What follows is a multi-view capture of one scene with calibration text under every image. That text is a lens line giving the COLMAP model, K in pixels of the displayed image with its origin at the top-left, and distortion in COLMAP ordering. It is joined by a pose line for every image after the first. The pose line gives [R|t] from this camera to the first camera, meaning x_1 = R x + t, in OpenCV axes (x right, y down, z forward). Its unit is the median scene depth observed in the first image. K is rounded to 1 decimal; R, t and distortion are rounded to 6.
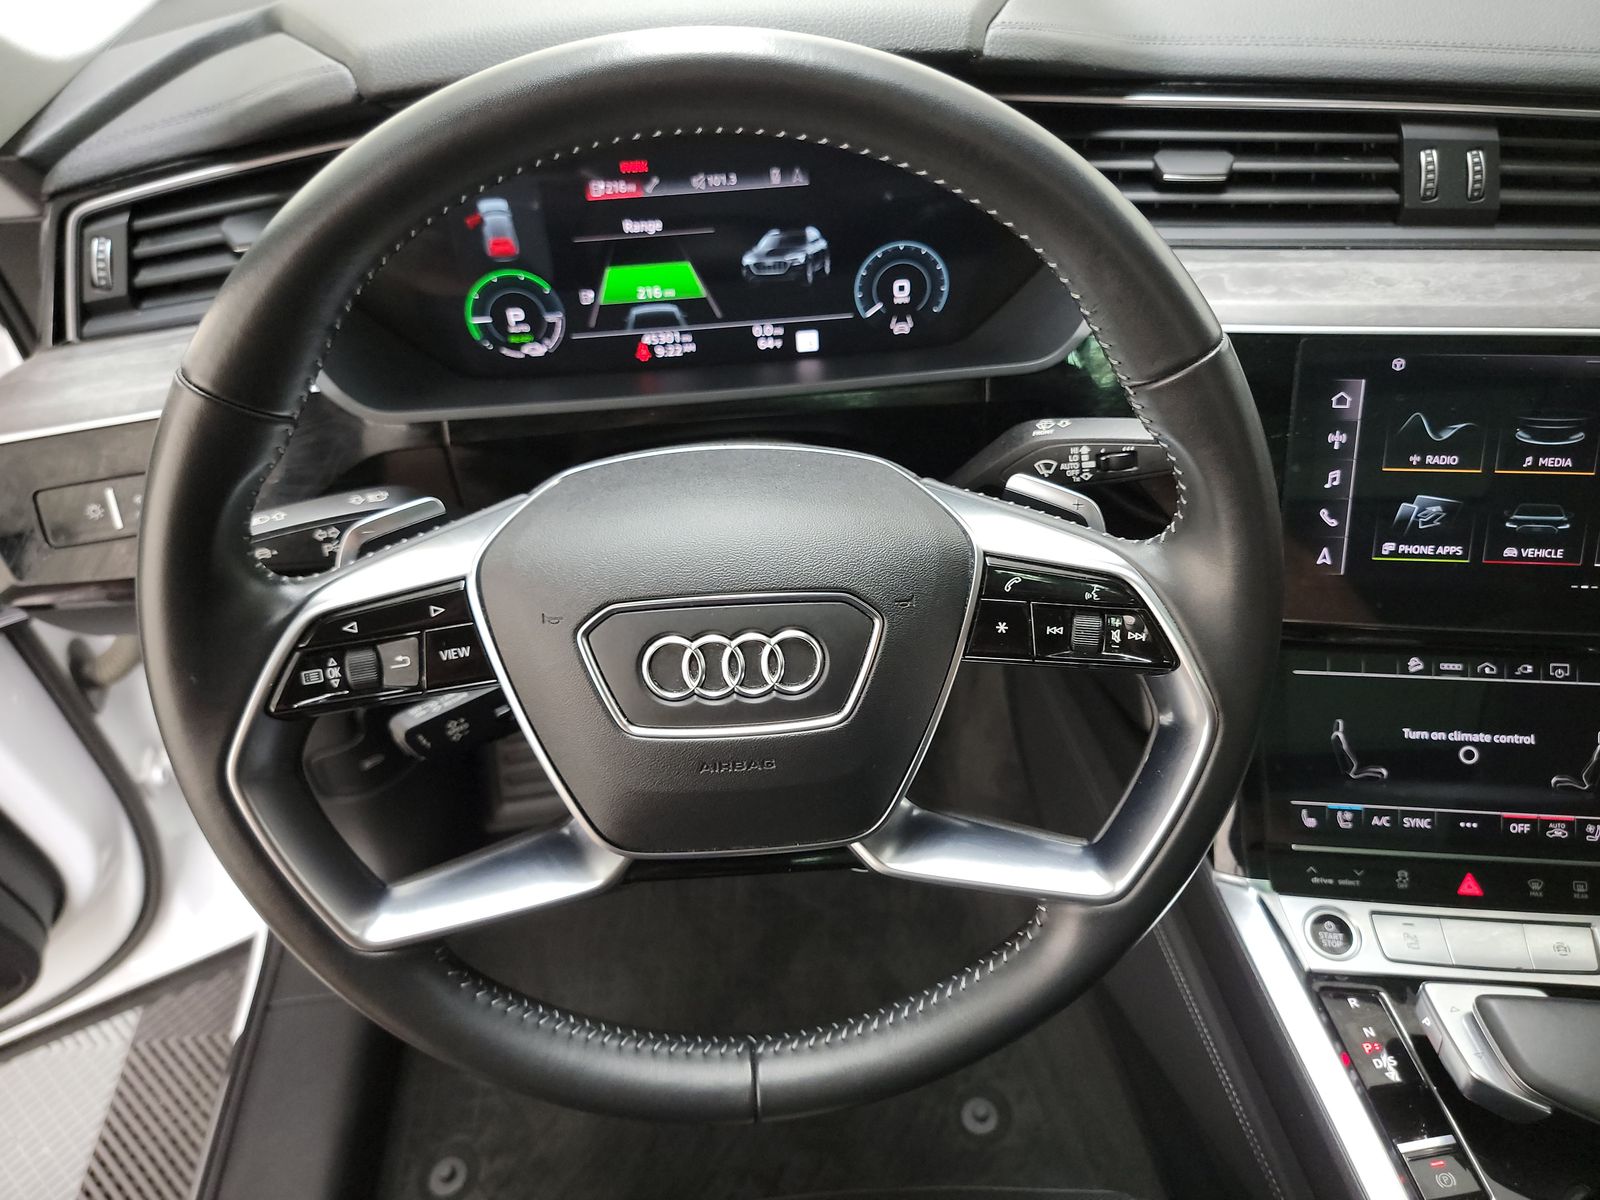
lens RADIAL K [[1127.8, 0, 809.0], [0, 1127.8, 562.7], [0, 0, 1]] dist [0.057420, -0.068419]
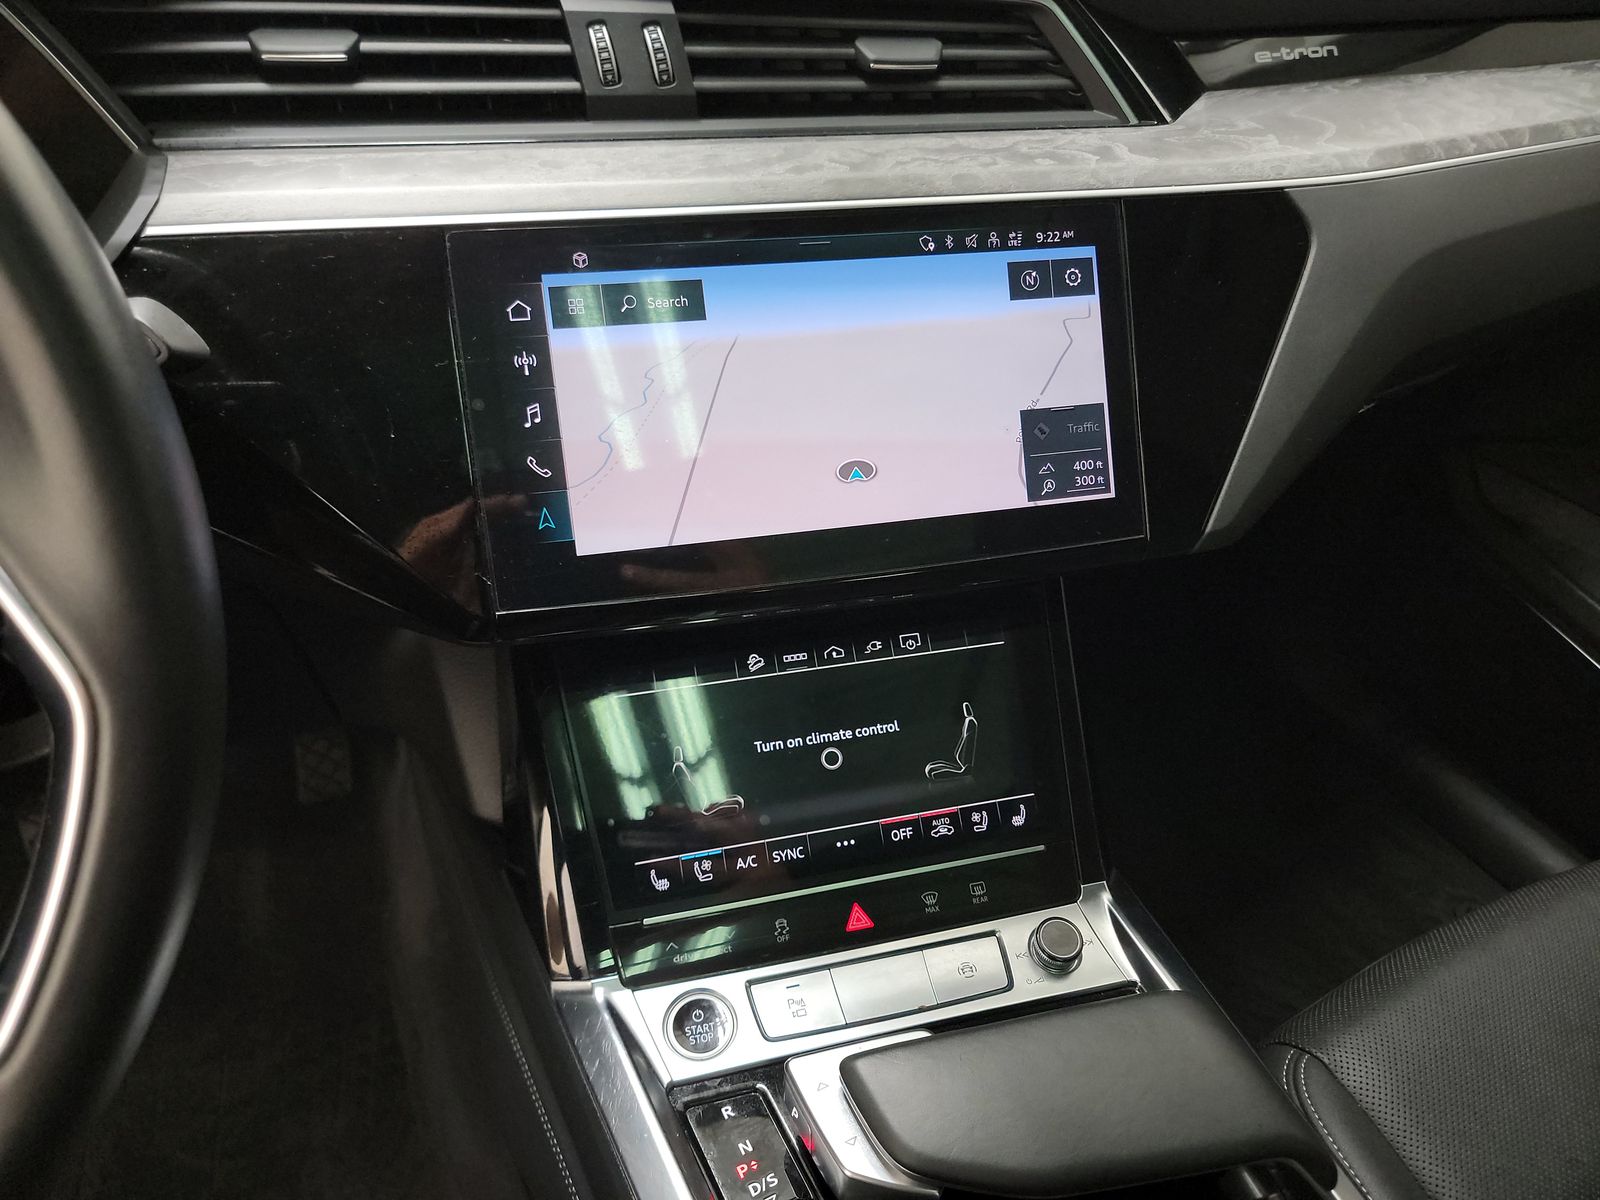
lens RADIAL K [[1127.8, 0, 809.0], [0, 1127.8, 562.7], [0, 0, 1]] dist [0.057420, -0.068419]
pose [[0.936603, -0.132061, 0.324553, 0.353122], [0.176649, 0.977895, -0.111873, 0.132787], [-0.302605, 0.162112, 0.939228, 0.232817]]
